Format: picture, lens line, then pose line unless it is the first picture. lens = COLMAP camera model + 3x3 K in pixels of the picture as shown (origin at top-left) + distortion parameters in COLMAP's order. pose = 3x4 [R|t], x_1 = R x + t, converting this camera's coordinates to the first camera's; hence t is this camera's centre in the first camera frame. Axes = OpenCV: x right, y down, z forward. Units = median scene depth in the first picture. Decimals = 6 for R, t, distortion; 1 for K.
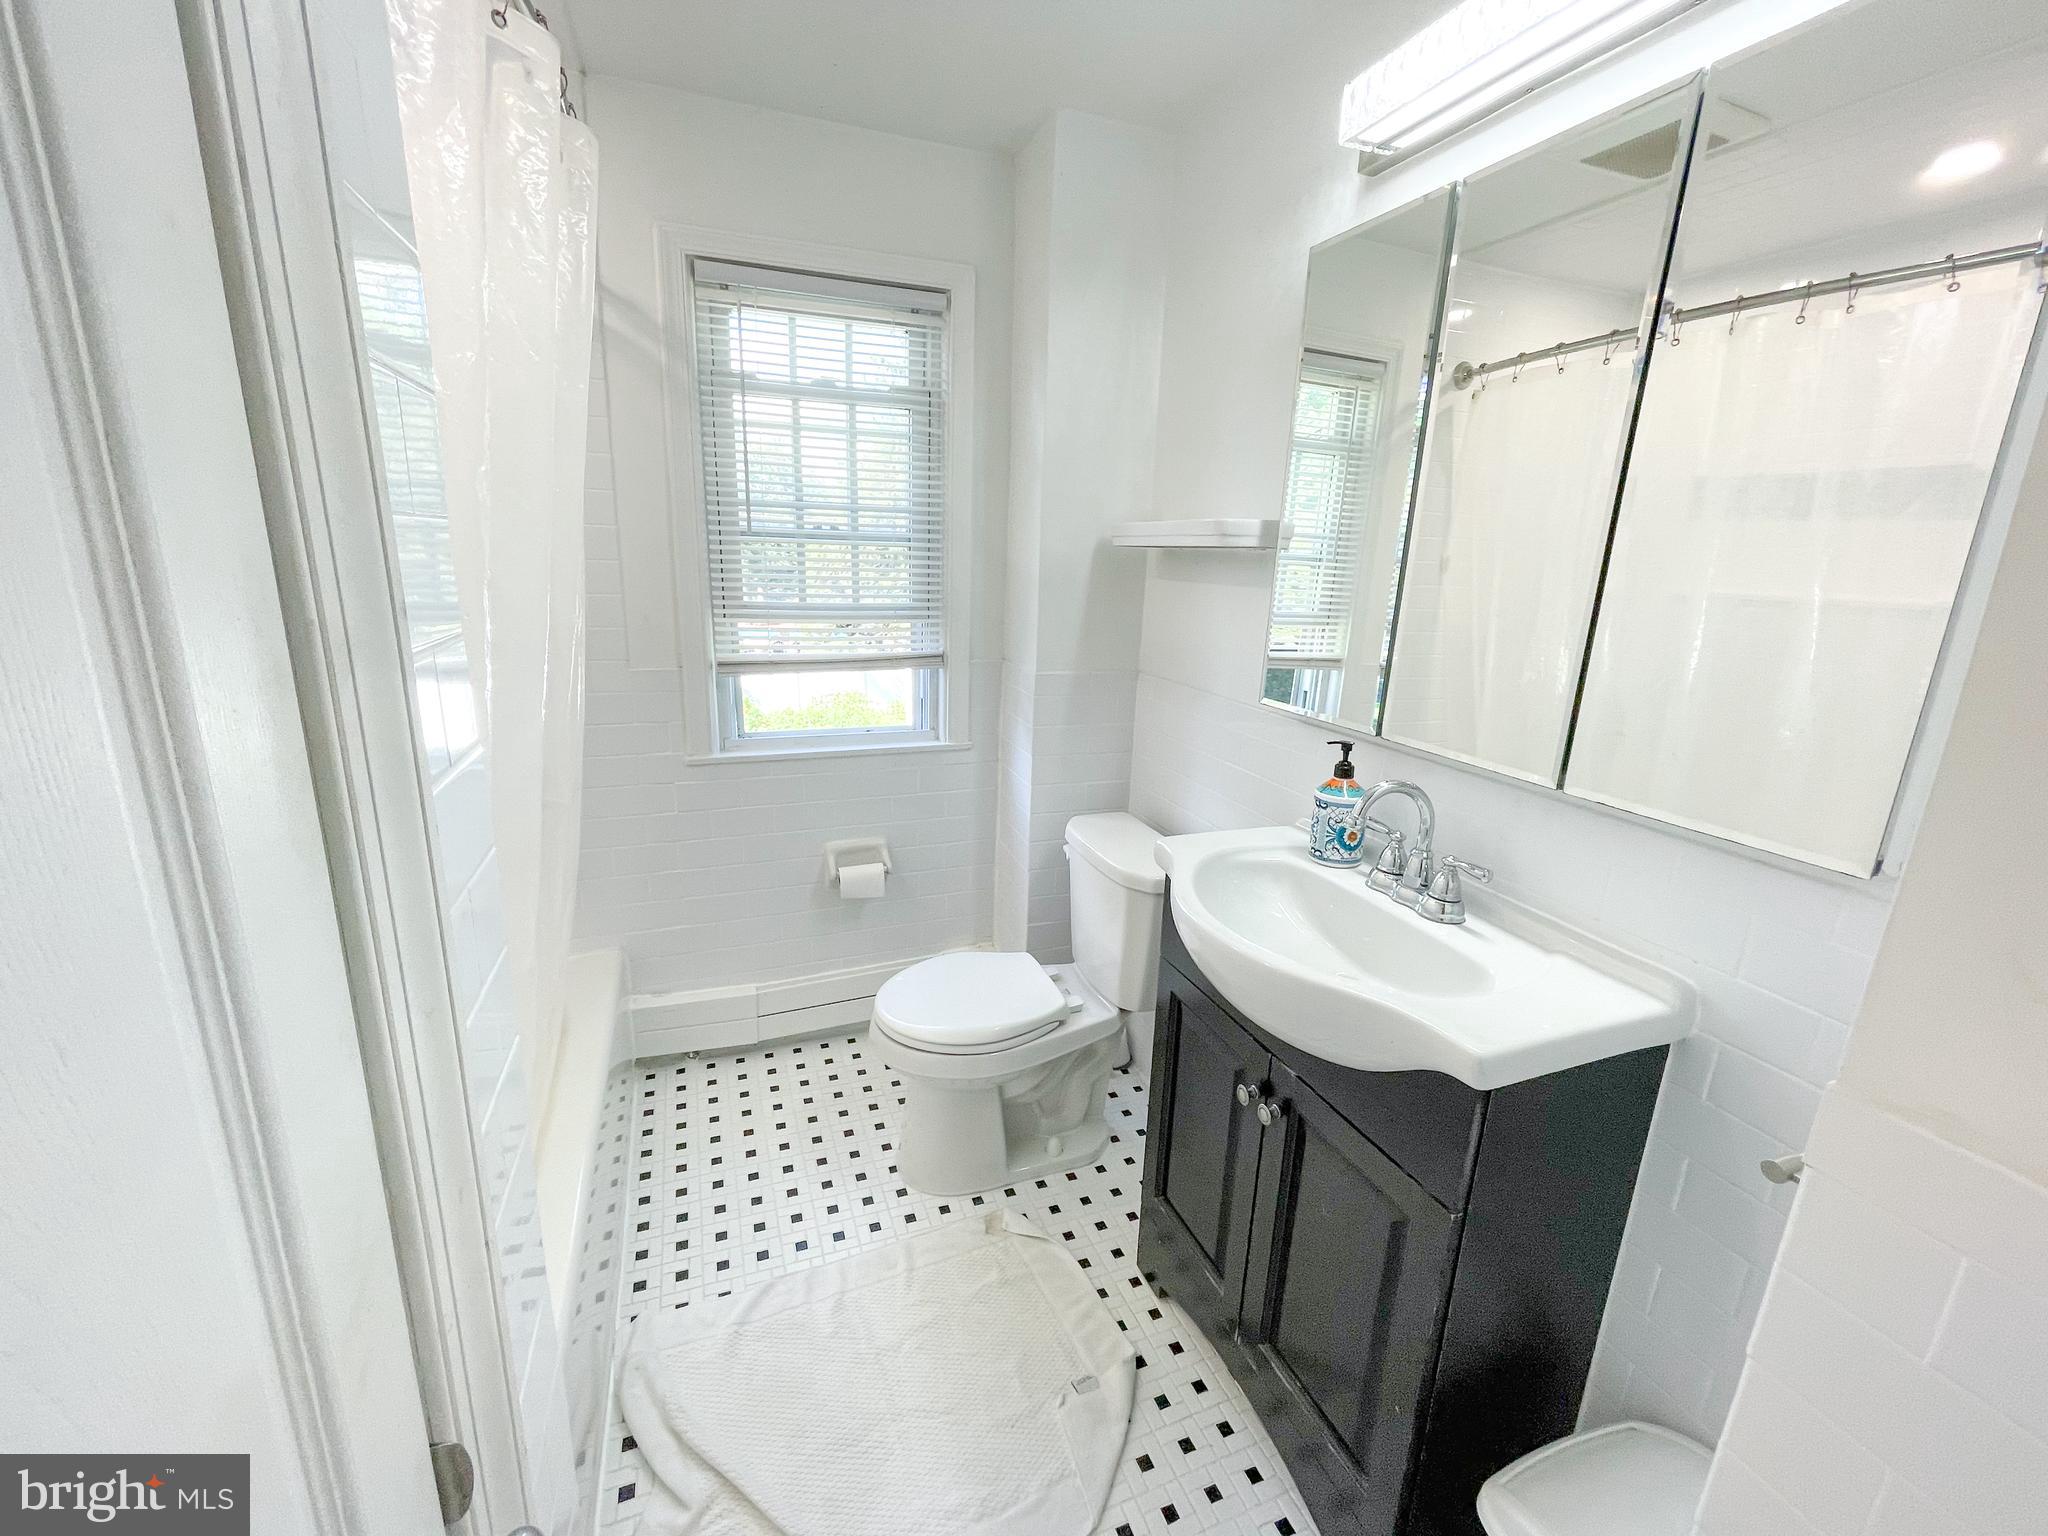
lens RADIAL K [[837.6, 0, 1019.5], [0, 837.6, 757.0], [0, 0, 1]] dist [-0.003028, 0.003597]
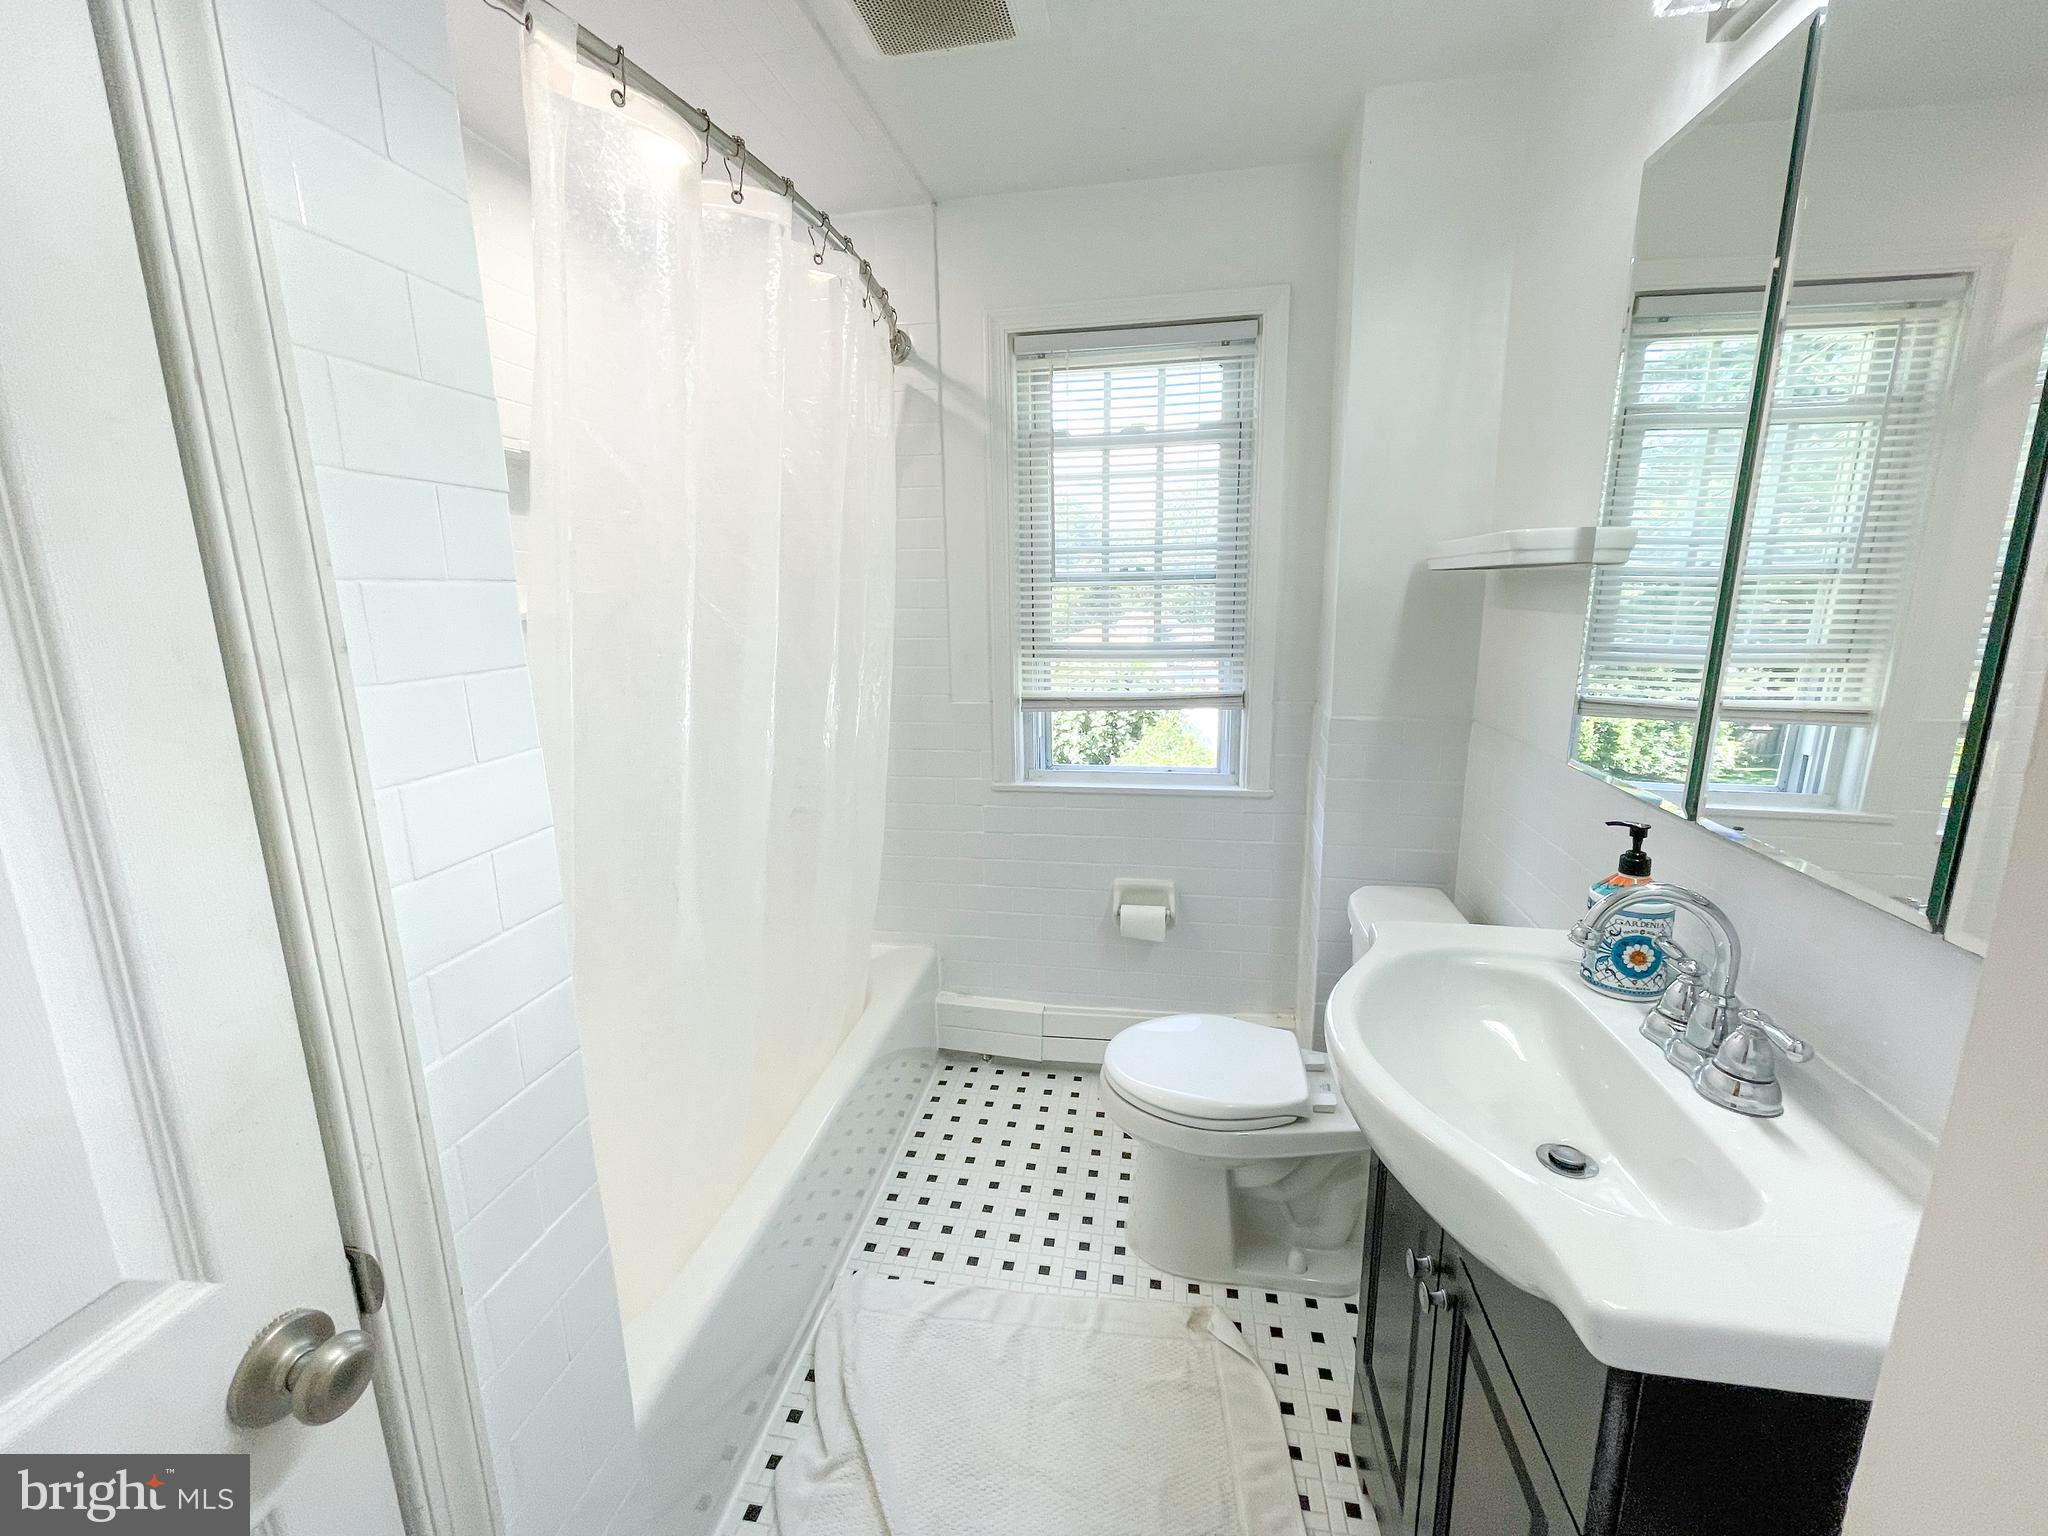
lens RADIAL K [[837.6, 0, 1019.5], [0, 837.6, 757.0], [0, 0, 1]] dist [-0.003028, 0.003597]
pose [[0.856809, 0.055198, -0.512670, 0.212003], [-0.078557, 0.996621, -0.023986, -0.011958], [0.509614, 0.060825, 0.858250, 0.077583]]
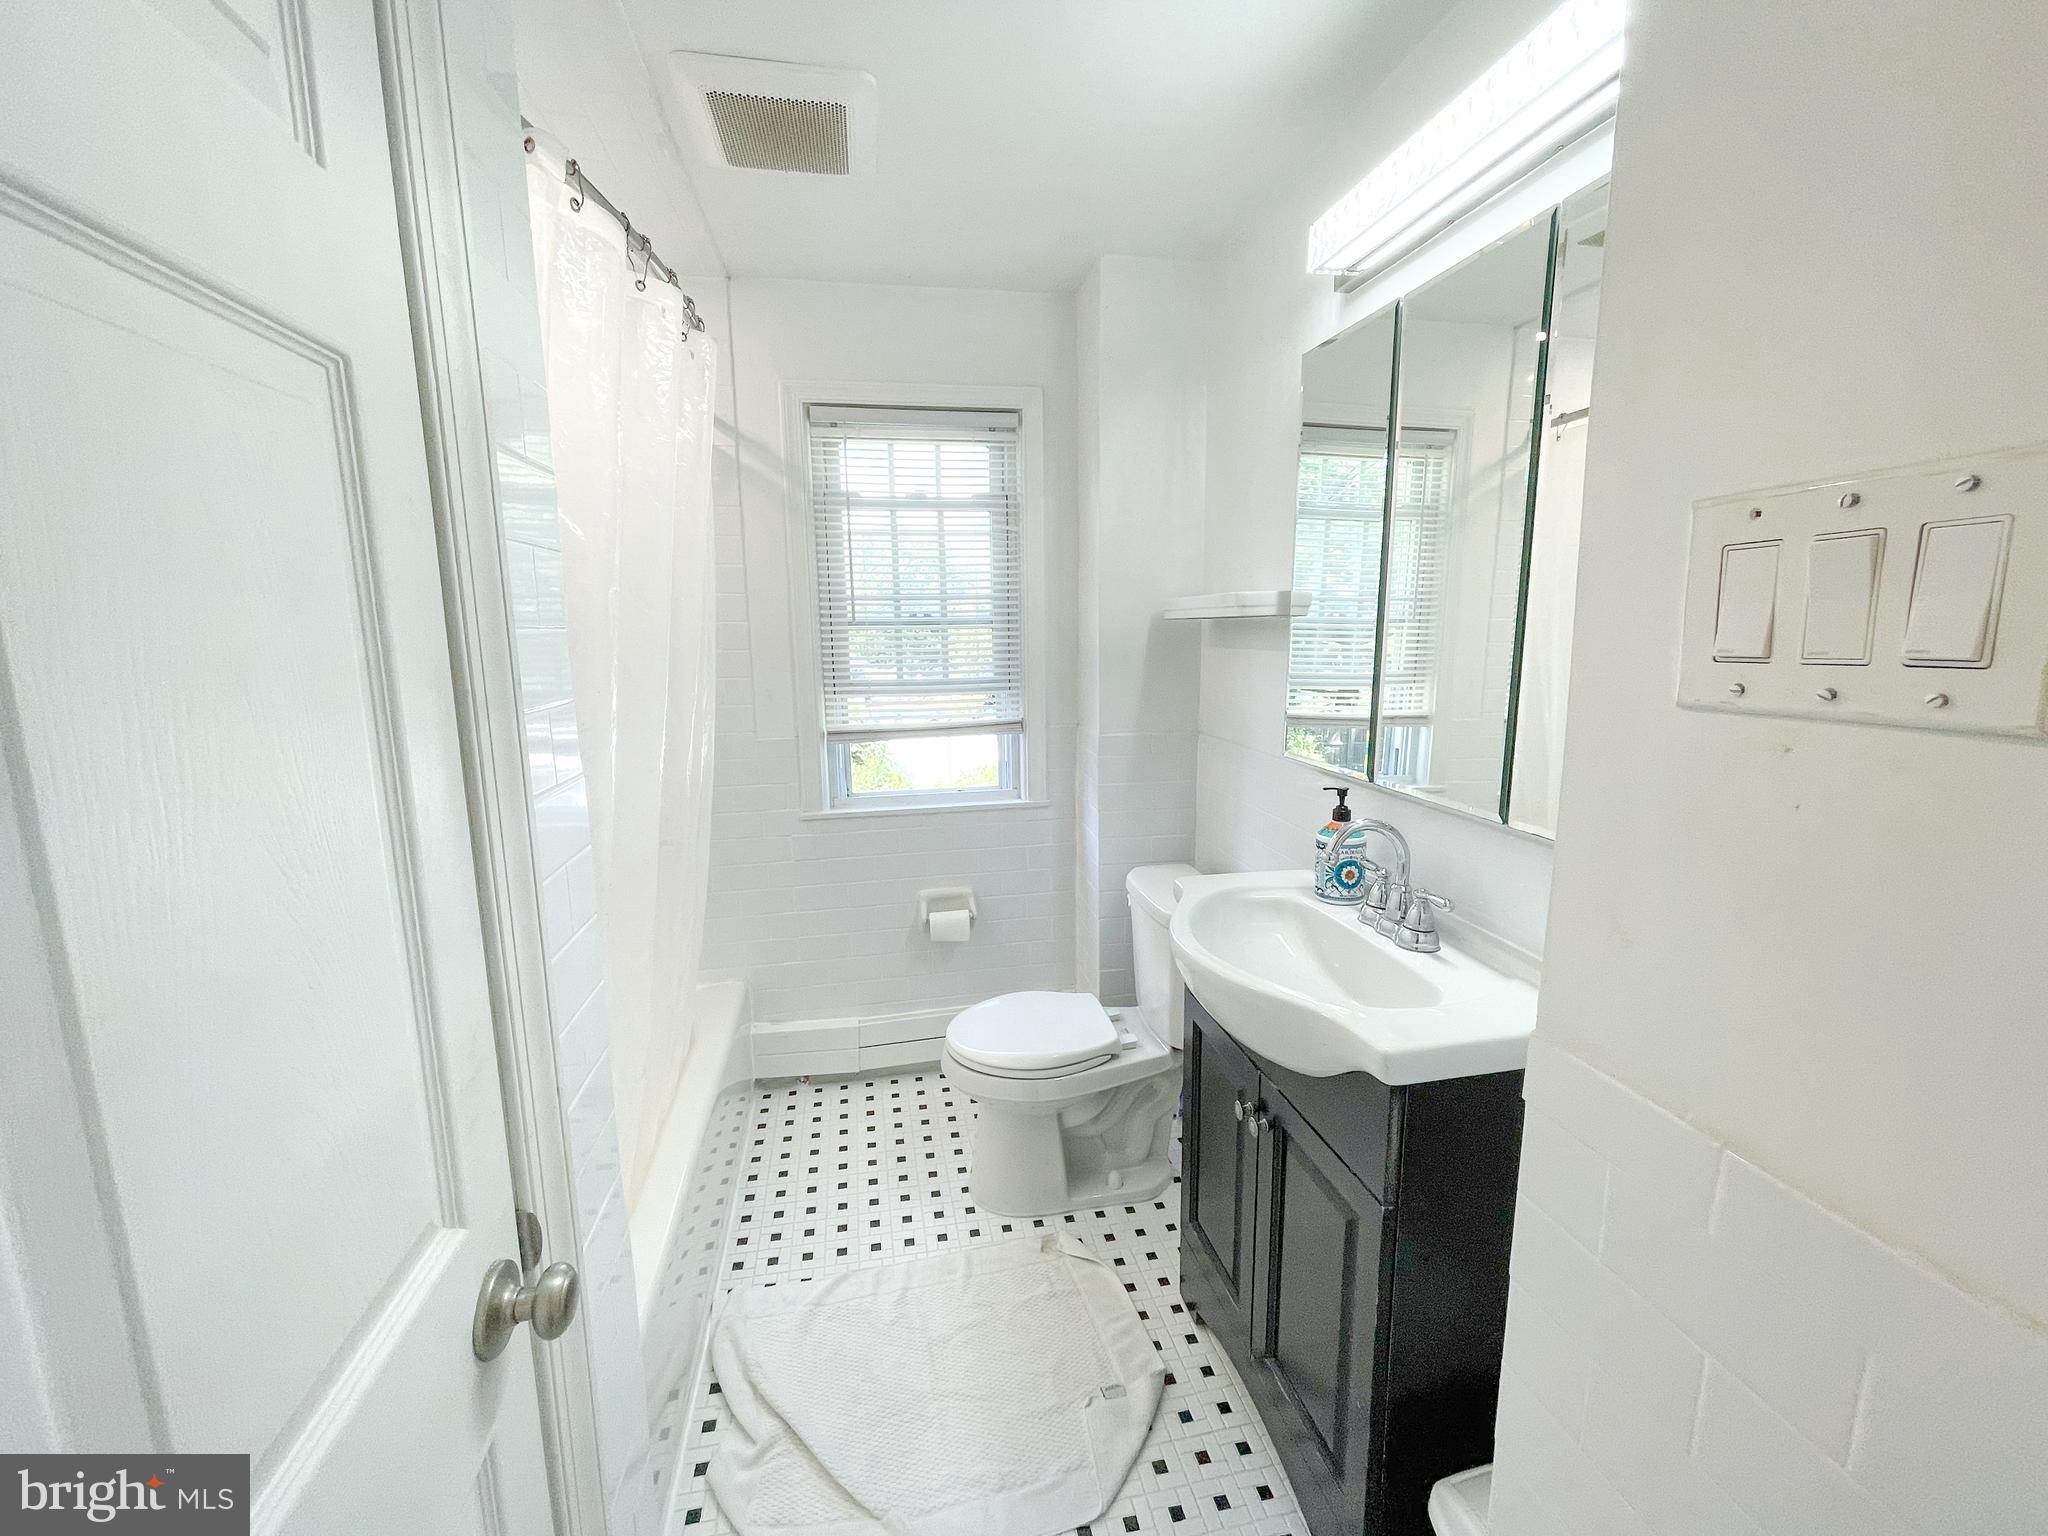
lens RADIAL K [[836.4, 0, 1017.2], [0, 836.4, 755.2], [0, 0, 1]] dist [0.002176, -0.000041]
pose [[0.983213, -0.017992, -0.181572, 0.122424], [0.001867, 0.996066, -0.088592, 0.024913], [0.182451, 0.086766, 0.979379, -0.103870]]
